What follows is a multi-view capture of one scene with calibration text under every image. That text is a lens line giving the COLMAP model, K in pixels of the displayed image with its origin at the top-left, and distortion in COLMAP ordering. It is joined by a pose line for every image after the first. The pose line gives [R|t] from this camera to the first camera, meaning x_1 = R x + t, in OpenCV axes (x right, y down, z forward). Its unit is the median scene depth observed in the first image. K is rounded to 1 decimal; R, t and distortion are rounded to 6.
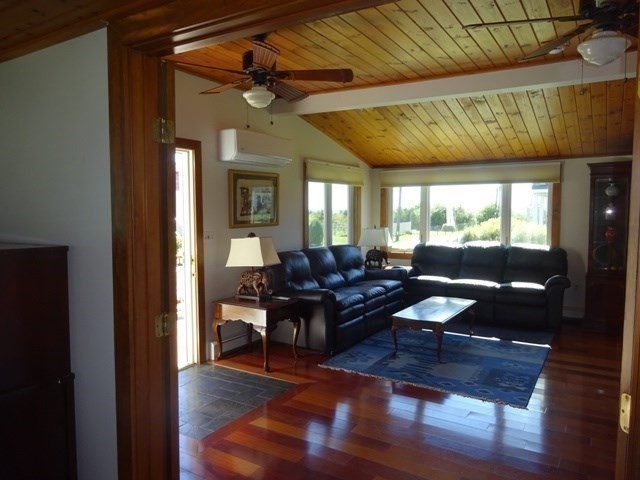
lens RADIAL K [[474.2, 0, 318.1], [0, 474.2, 241.8], [0, 0, 1]] dist [0.005681, -0.009329]
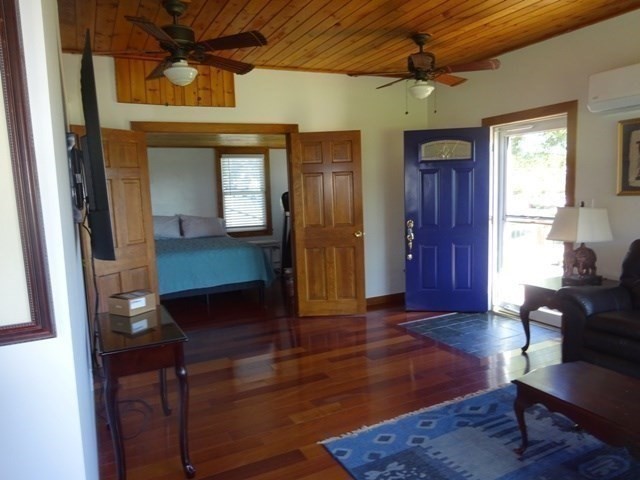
lens RADIAL K [[474.2, 0, 317.4], [0, 474.2, 240.0], [0, 0, 1]] dist [0.005681, -0.009329]
pose [[-0.532354, 0.108192, -0.839580, 0.750626], [-0.026142, 0.989225, 0.144052, -0.055735], [0.846118, 0.098635, -0.523789, 0.982898]]
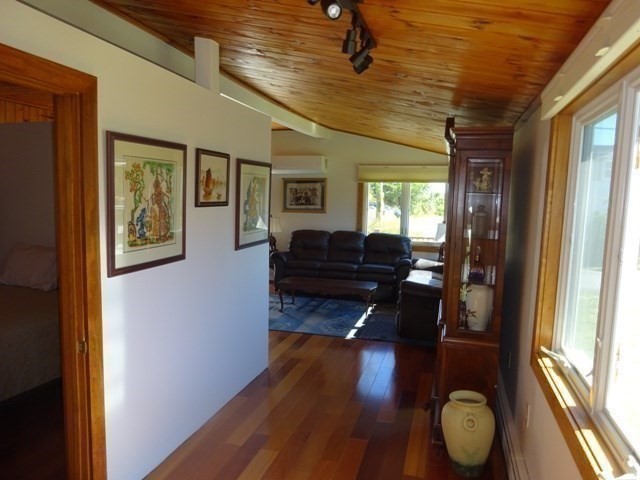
lens RADIAL K [[474.2, 0, 316.5], [0, 474.2, 243.4], [0, 0, 1]] dist [0.005681, -0.009329]
pose [[0.260542, 0.103241, -0.959927, 1.504423], [-0.087619, 0.992692, 0.082984, -0.068766], [0.961478, 0.062487, 0.267684, 0.654919]]
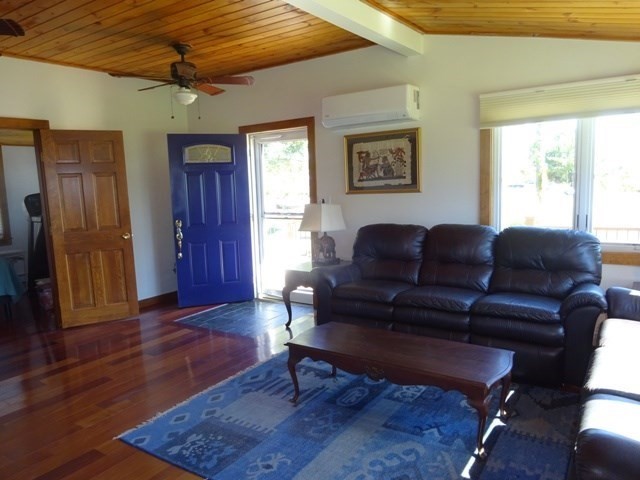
lens RADIAL K [[474.2, 0, 320.2], [0, 474.2, 239.4], [0, 0, 1]] dist [0.005681, -0.009329]
pose [[-0.046555, 0.118436, -0.991870, 0.827575], [-0.035175, 0.992136, 0.120119, -0.051595], [0.998296, 0.040481, -0.042023, 0.974760]]
